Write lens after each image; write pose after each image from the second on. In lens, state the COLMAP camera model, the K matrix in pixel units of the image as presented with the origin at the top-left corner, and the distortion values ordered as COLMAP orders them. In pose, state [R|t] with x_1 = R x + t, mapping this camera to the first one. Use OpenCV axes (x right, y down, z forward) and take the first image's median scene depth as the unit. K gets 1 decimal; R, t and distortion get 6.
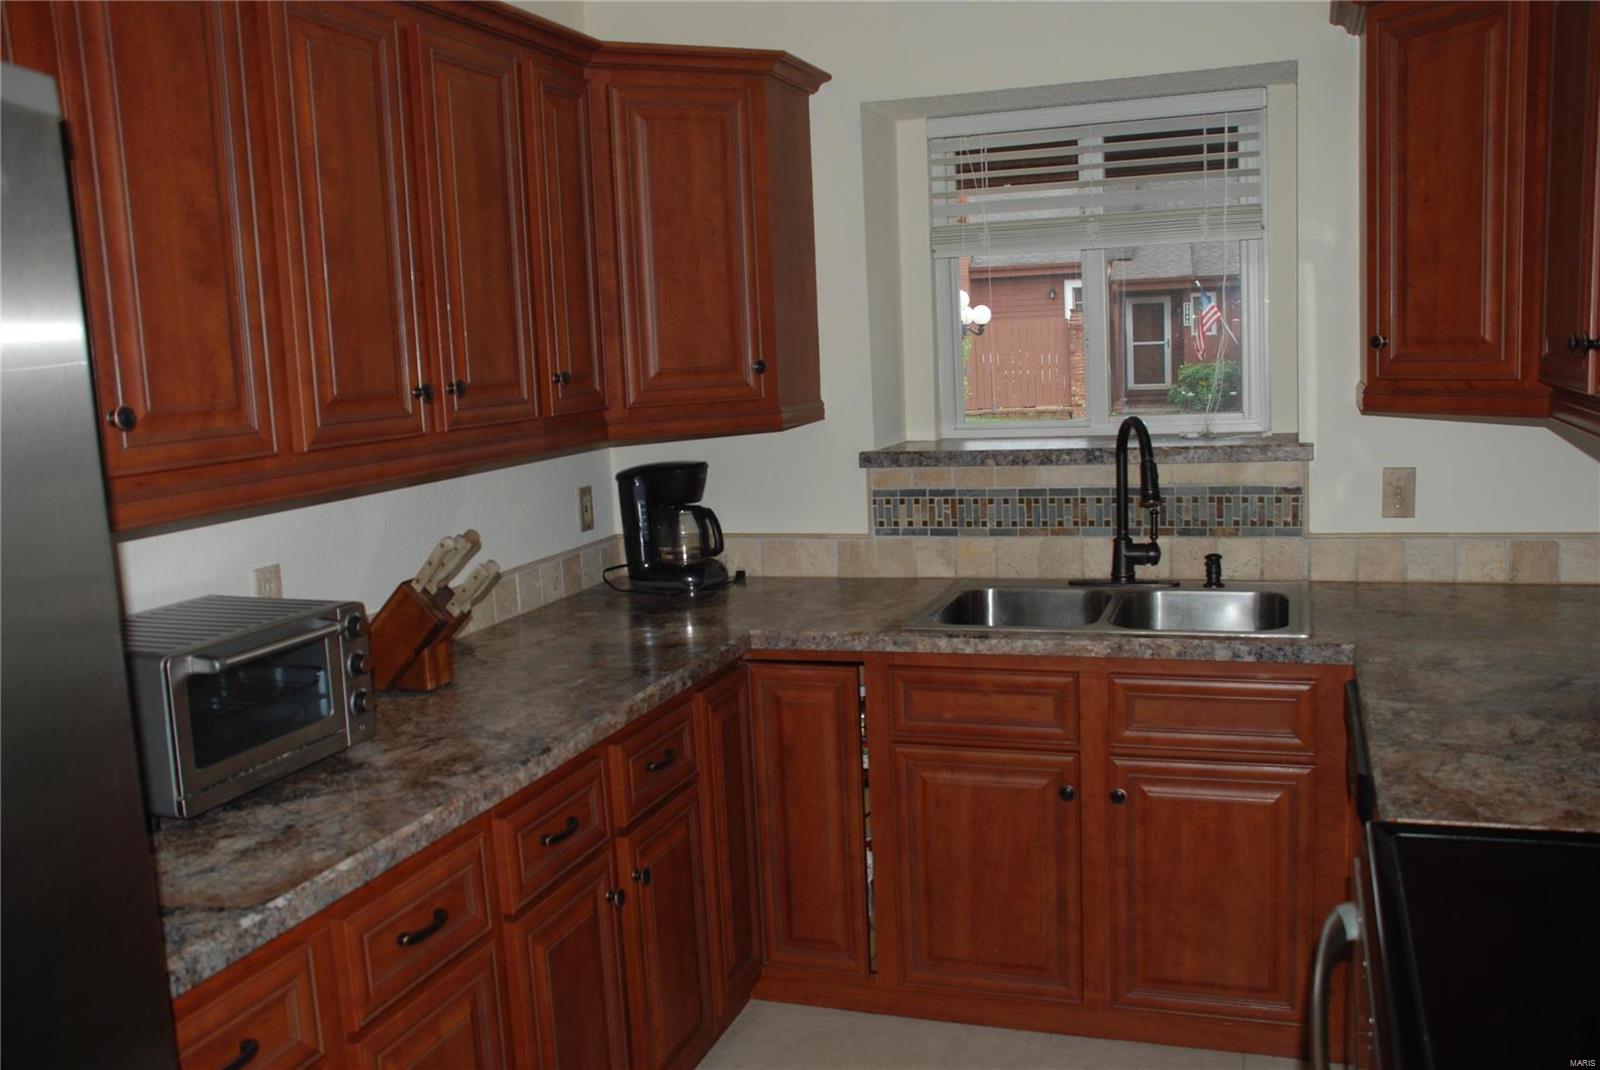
lens RADIAL K [[1399.3, 0, 805.7], [0, 1399.3, 555.7], [0, 0, 1]] dist [-0.063032, 0.004124]
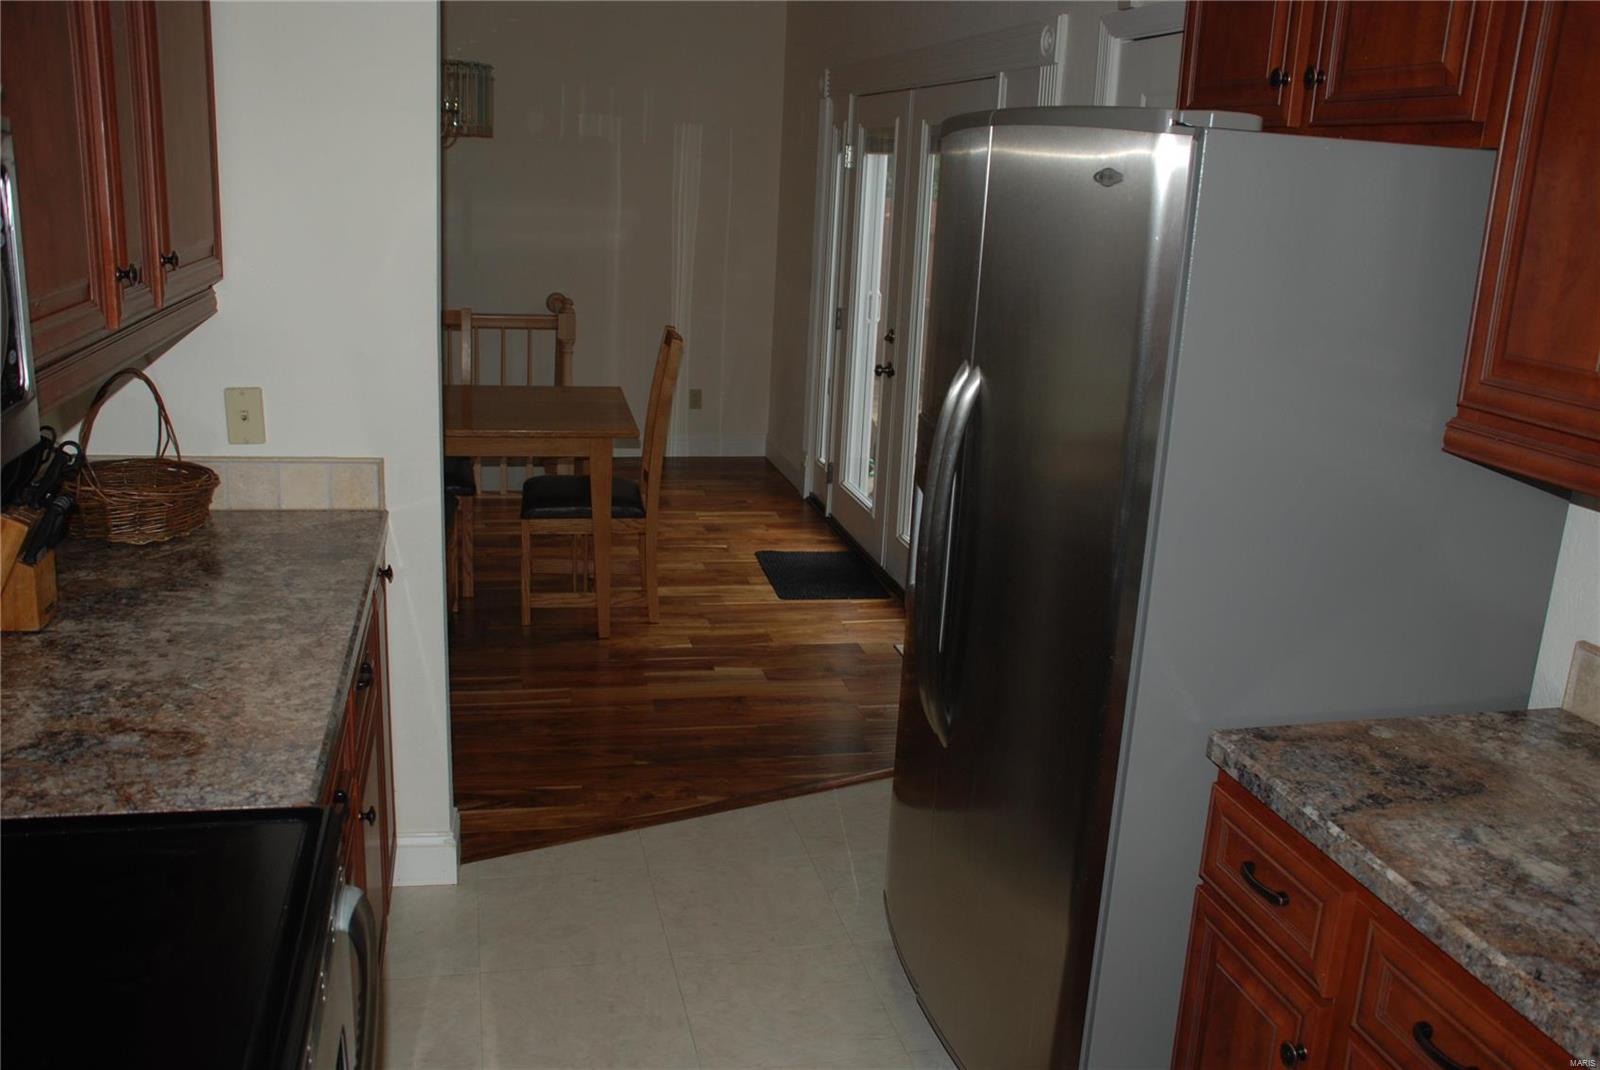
lens RADIAL K [[1399.3, 0, 805.7], [0, 1399.3, 555.7], [0, 0, 1]] dist [-0.063032, 0.004124]
pose [[-0.847144, 0.146264, -0.510837, 0.248912], [-0.087410, 0.909913, 0.405486, -0.175961], [0.524125, 0.388157, -0.758042, 0.794529]]
